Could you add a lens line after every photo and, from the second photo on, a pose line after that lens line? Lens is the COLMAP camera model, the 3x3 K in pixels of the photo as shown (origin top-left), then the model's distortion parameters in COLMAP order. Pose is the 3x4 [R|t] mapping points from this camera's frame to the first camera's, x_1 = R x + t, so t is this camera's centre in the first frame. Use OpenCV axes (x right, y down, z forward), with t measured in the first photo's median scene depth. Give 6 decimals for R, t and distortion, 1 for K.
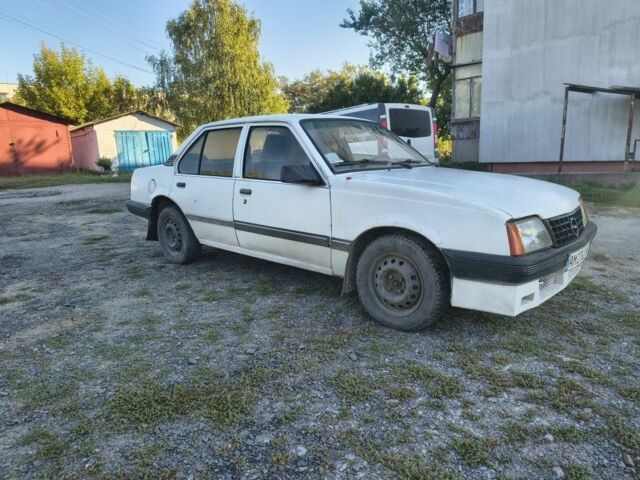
lens RADIAL K [[436.7, 0, 320.0], [0, 436.7, 240.0], [0, 0, 1]] dist [0.045140, -0.042276]
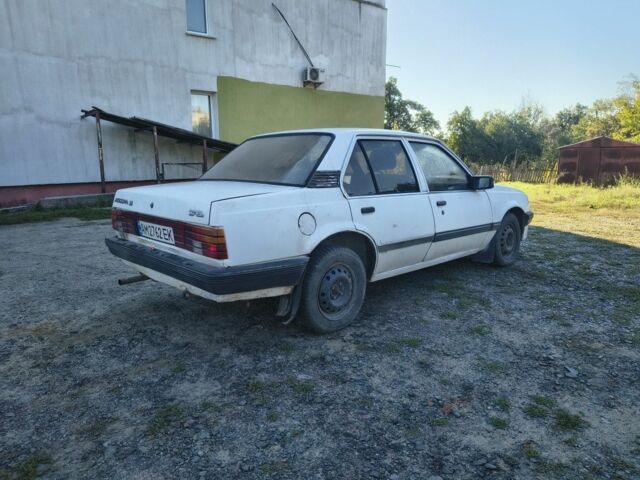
lens RADIAL K [[436.7, 0, 320.0], [0, 436.7, 240.0], [0, 0, 1]] dist [0.045140, -0.042276]
pose [[0.070373, -0.152648, 0.985772, -1.127083], [0.206453, 0.969054, 0.135321, -0.205740], [-0.975923, 0.193992, 0.099710, 1.077805]]
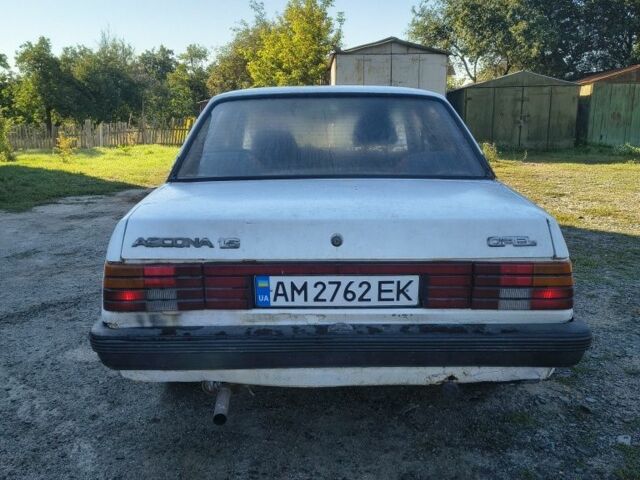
lens RADIAL K [[577.3, 0, 320.0], [0, 577.3, 240.0], [0, 0, 1]] dist [0.093475, -0.123431]
pose [[-0.670097, -0.132132, 0.730418, -0.762655], [0.170804, 0.930173, 0.324967, -0.376884], [-0.722354, 0.342518, -0.600738, 1.703210]]
